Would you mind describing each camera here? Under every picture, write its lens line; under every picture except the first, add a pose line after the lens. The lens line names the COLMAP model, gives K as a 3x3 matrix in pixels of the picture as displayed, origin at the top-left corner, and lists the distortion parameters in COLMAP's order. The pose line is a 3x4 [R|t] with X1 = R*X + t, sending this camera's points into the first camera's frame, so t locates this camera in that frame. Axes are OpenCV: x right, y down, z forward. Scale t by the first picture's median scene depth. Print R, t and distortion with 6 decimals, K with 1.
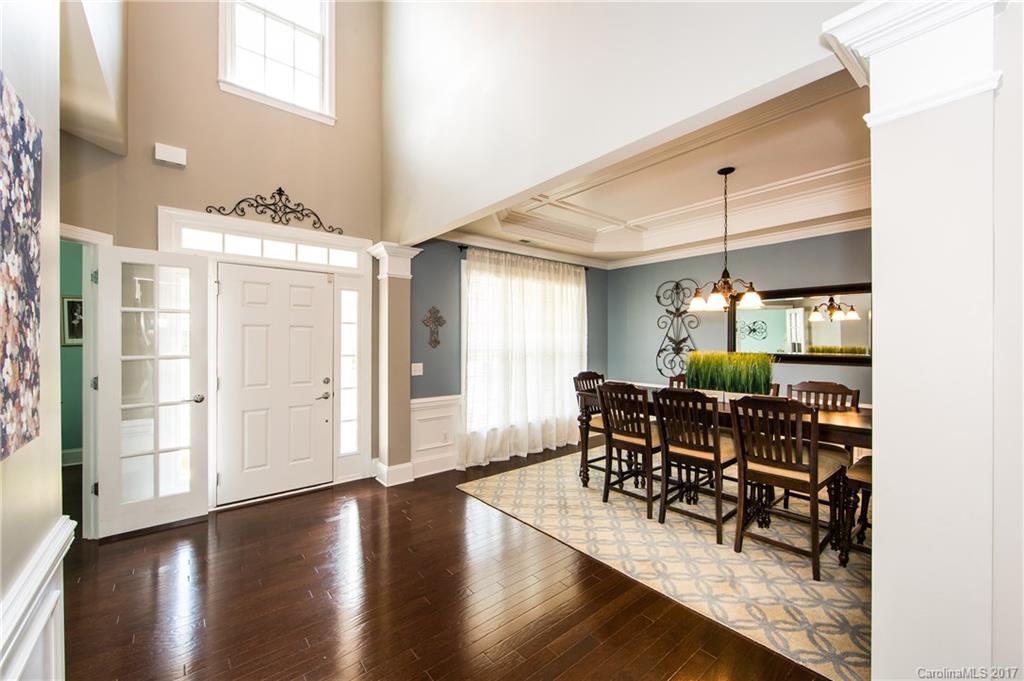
lens RADIAL K [[406.3, 0, 516.8], [0, 406.3, 342.1], [0, 0, 1]] dist [0.003106, -0.000490]
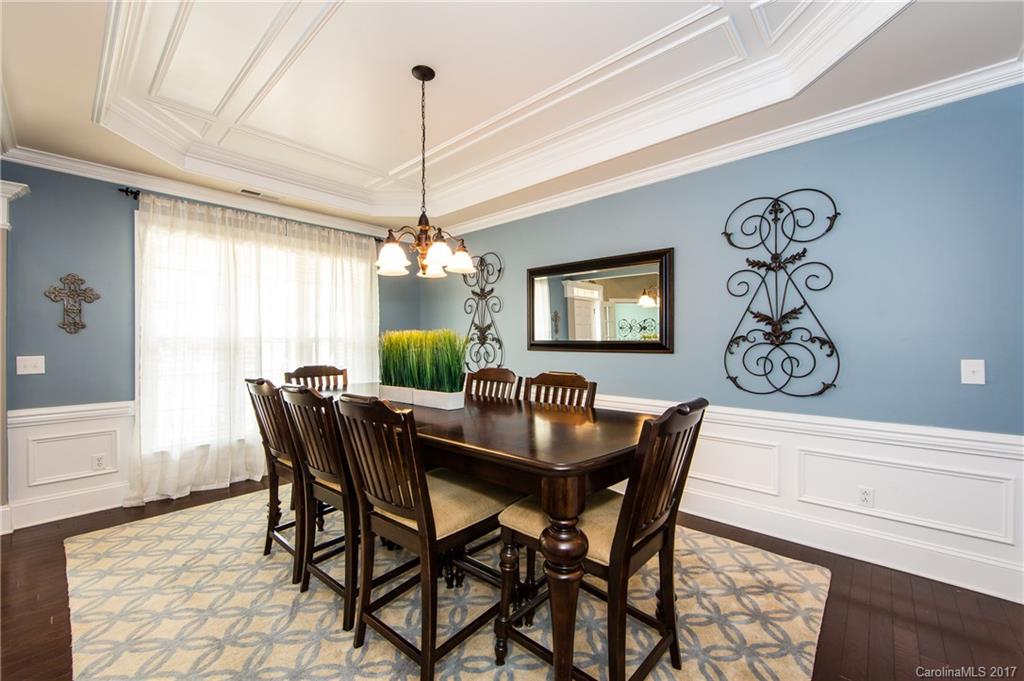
lens RADIAL K [[406.3, 0, 508.1], [0, 406.3, 341.7], [0, 0, 1]] dist [0.003106, -0.000490]
pose [[0.992818, -0.006390, 0.119466, 0.487994], [0.006762, 0.999973, -0.002707, 0.037742], [-0.119445, 0.003495, 0.992835, 0.247663]]
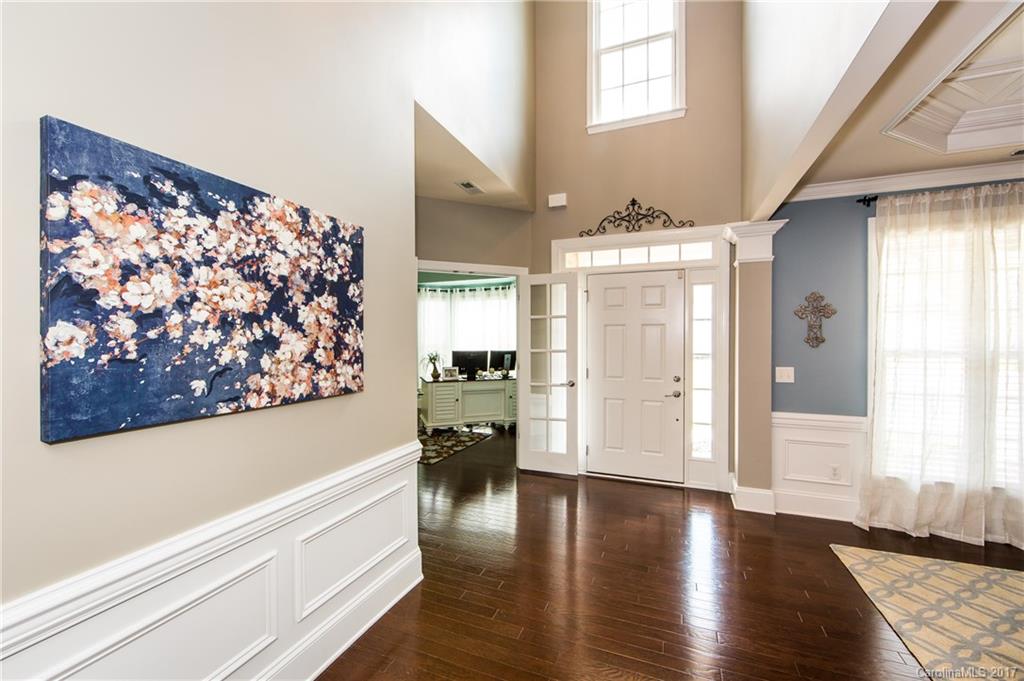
lens RADIAL K [[406.3, 0, 520.8], [0, 406.3, 340.7], [0, 0, 1]] dist [0.003106, -0.000490]
pose [[0.481175, 0.003814, -0.876617, 0.207871], [-0.000180, 0.999991, 0.004252, -0.001618], [0.876625, -0.001888, 0.481171, 0.188083]]
